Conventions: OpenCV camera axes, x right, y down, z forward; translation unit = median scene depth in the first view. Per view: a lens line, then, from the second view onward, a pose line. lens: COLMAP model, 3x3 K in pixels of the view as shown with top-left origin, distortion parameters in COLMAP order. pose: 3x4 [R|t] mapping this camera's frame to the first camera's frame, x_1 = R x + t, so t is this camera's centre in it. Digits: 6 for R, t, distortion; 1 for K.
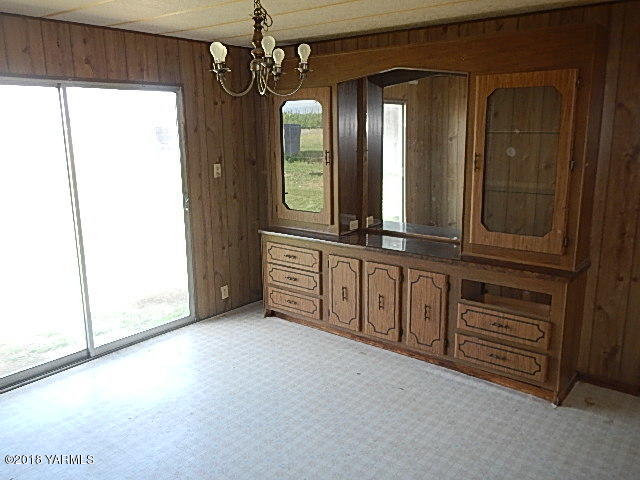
lens RADIAL K [[534.4, 0, 315.5], [0, 534.4, 239.1], [0, 0, 1]] dist [0.021200, 0.005801]
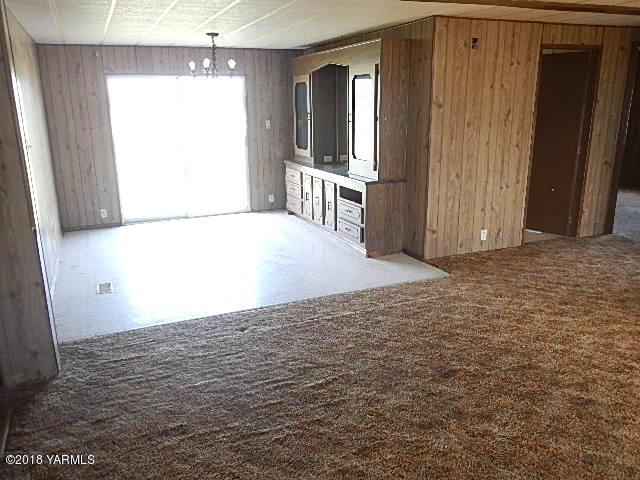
lens RADIAL K [[534.4, 0, 315.5], [0, 534.4, 239.1], [0, 0, 1]] dist [0.021200, 0.005801]
pose [[0.882589, 0.118928, -0.454855, 0.806584], [-0.099012, 0.992797, 0.067459, 0.109635], [0.459602, -0.014502, 0.888007, -0.473860]]
